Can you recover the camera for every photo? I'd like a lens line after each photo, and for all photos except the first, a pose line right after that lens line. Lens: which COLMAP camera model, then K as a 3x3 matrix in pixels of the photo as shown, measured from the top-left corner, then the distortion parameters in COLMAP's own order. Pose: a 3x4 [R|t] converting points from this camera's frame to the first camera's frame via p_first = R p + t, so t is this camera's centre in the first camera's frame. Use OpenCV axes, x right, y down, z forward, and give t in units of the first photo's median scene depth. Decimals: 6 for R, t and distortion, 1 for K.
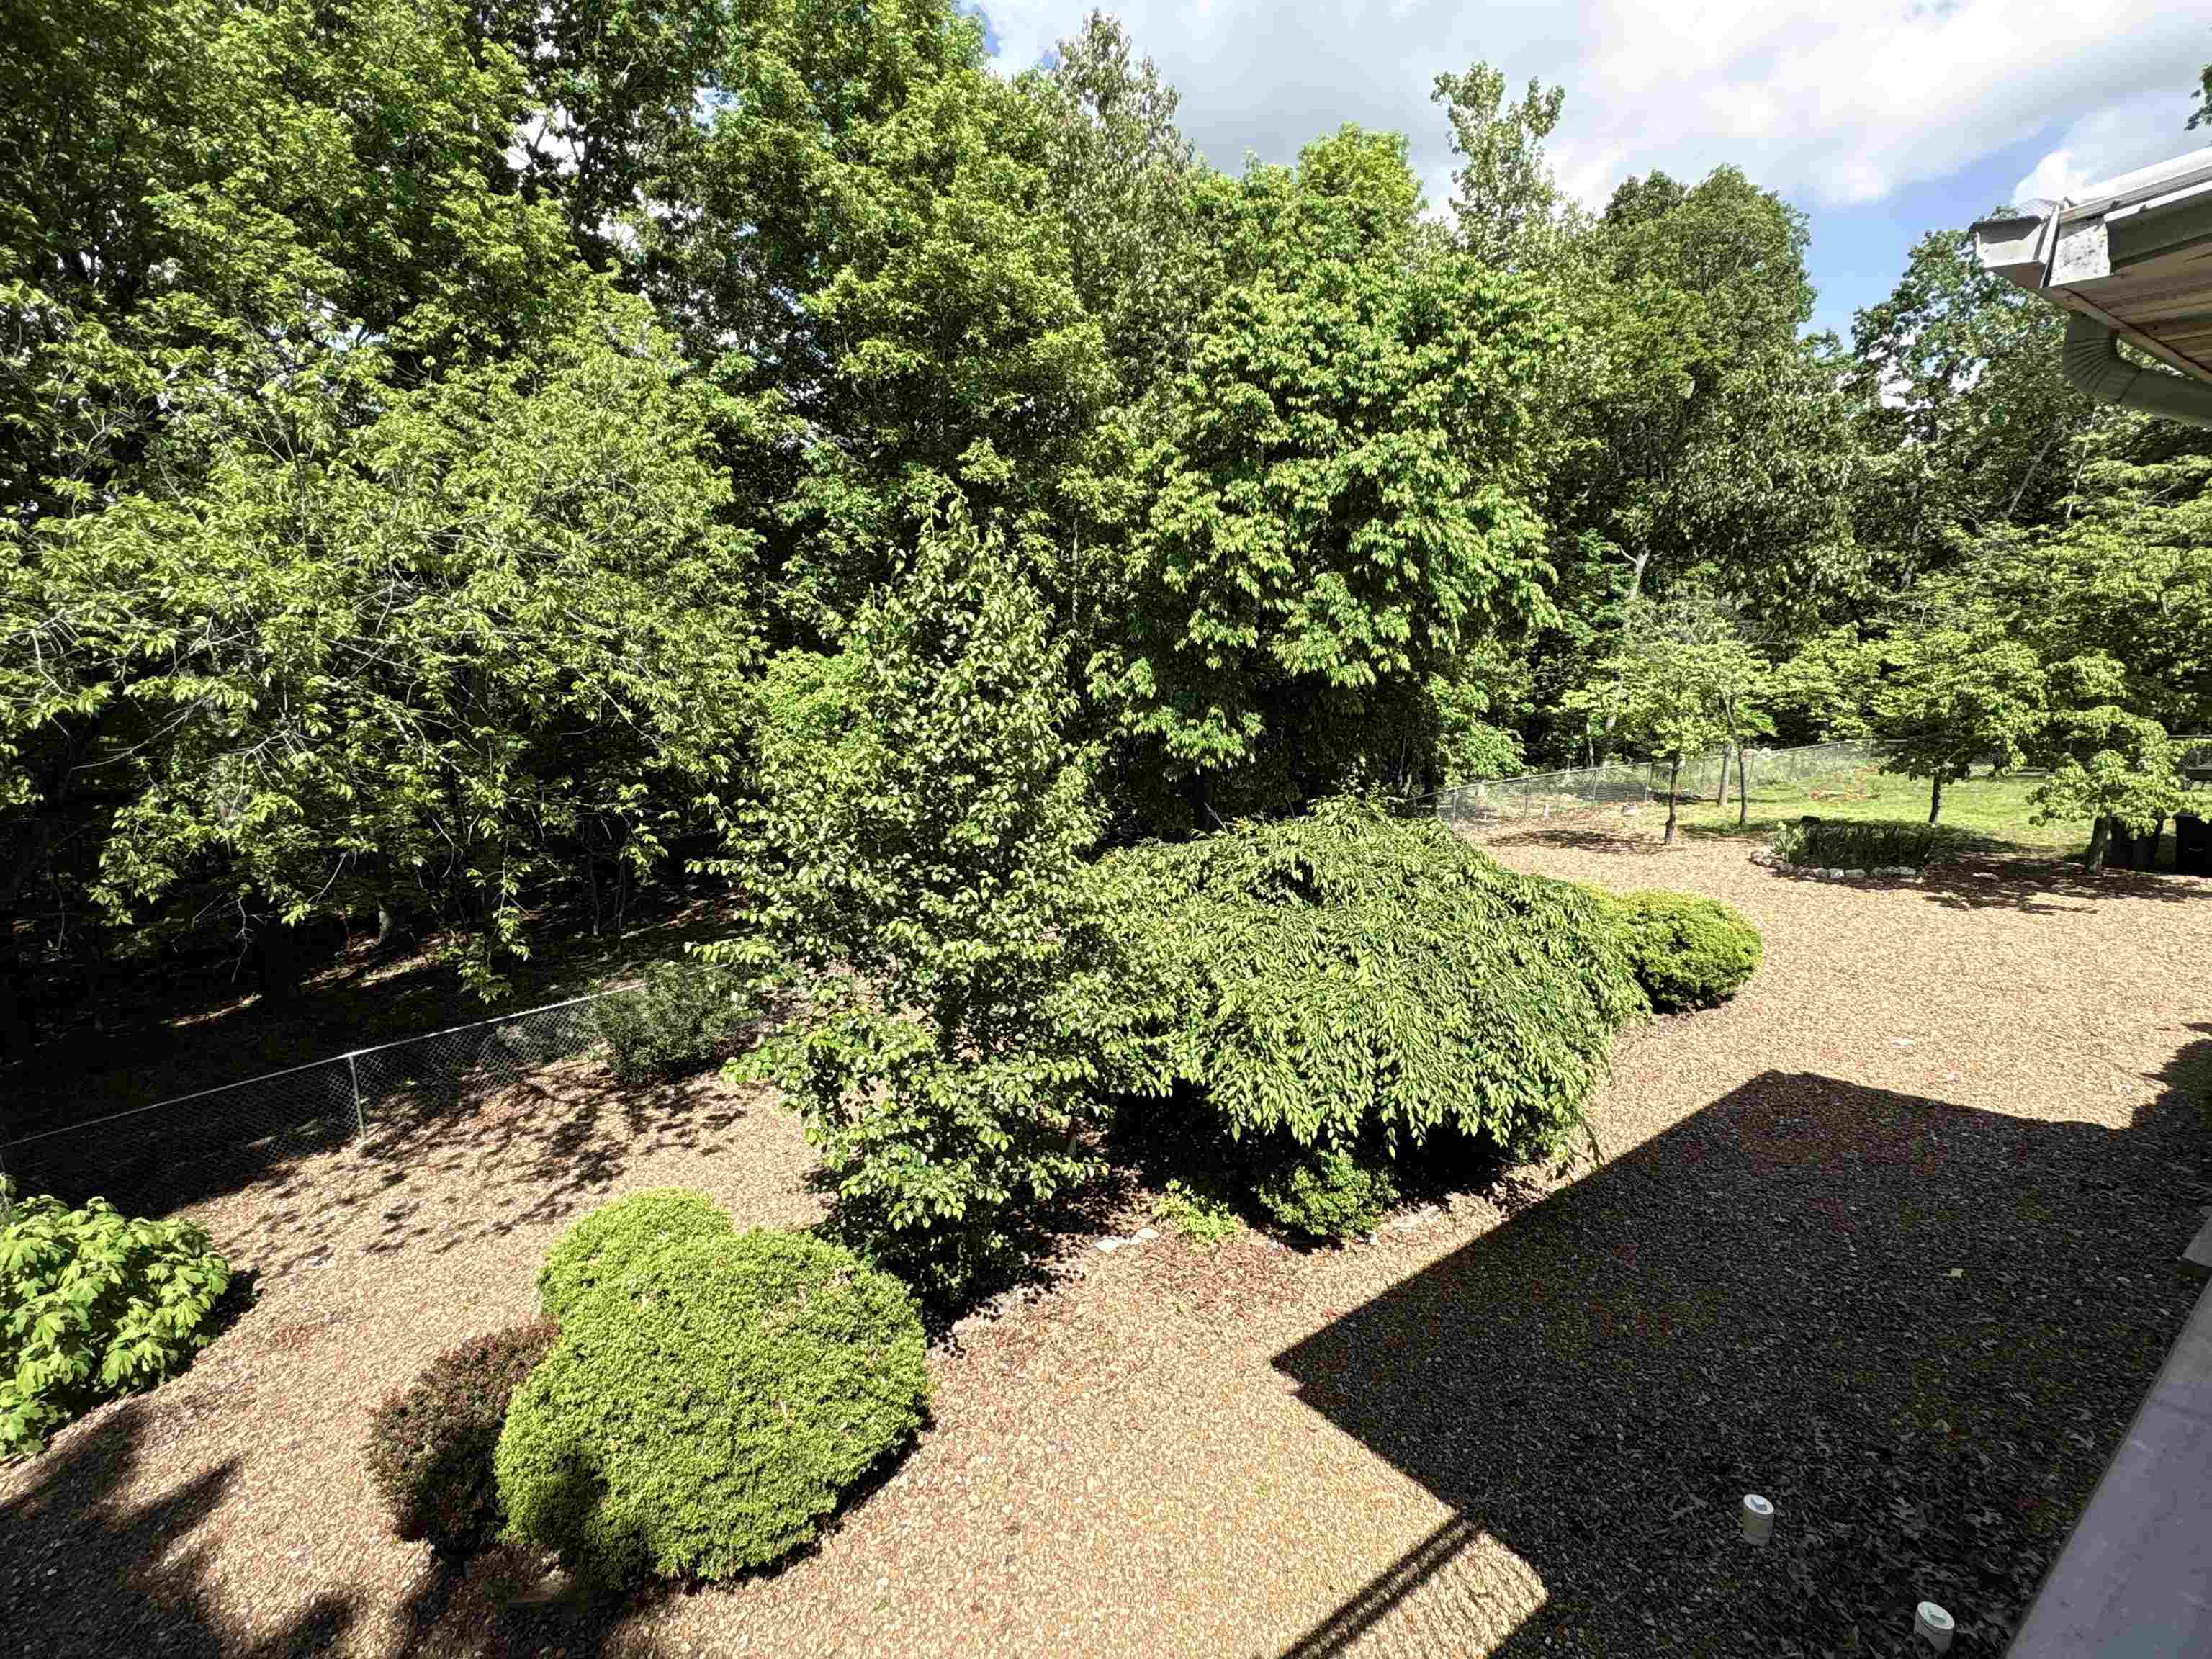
lens RADIAL K [[1023.7, 0, 1104.6], [0, 1023.7, 834.1], [0, 0, 1]] dist [0.000679, -0.000067]
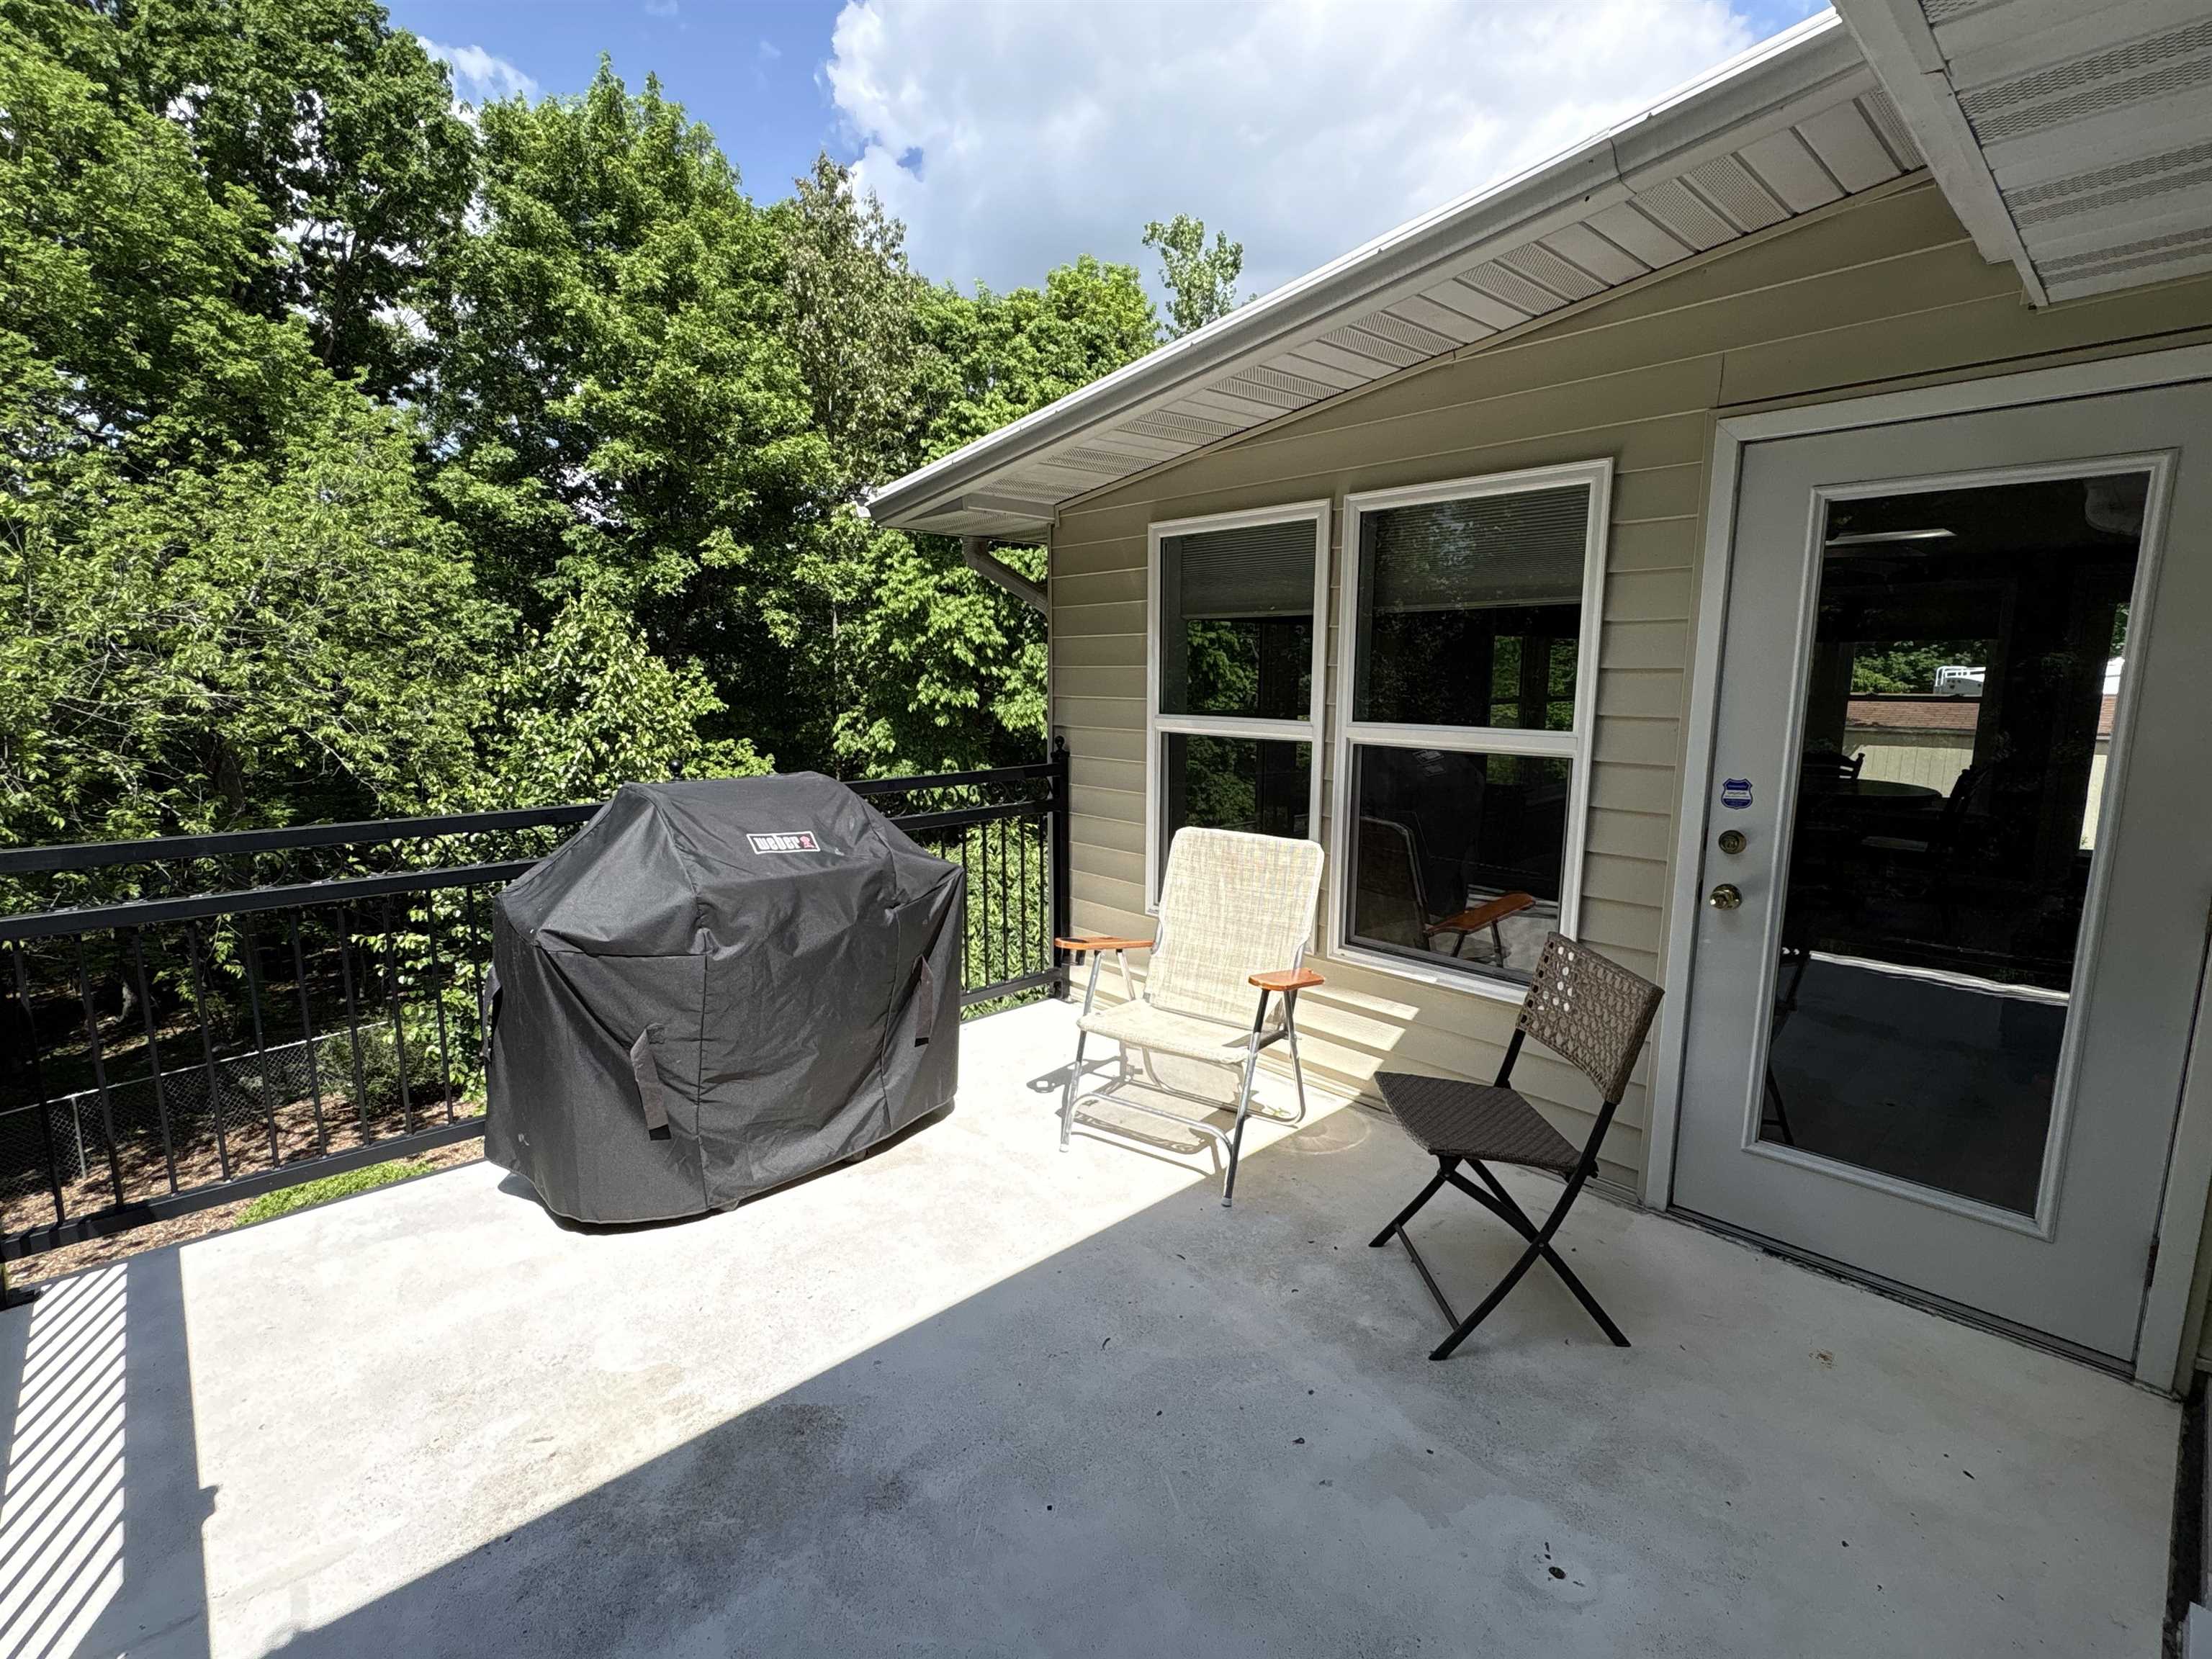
lens RADIAL K [[1023.7, 0, 1102.1], [0, 1023.7, 835.3], [0, 0, 1]] dist [0.000679, -0.000067]
pose [[0.990119, -0.025654, 0.137862, 0.131512], [0.034308, 0.997562, -0.060767, 0.036669], [-0.135967, 0.064896, 0.988586, -0.153593]]
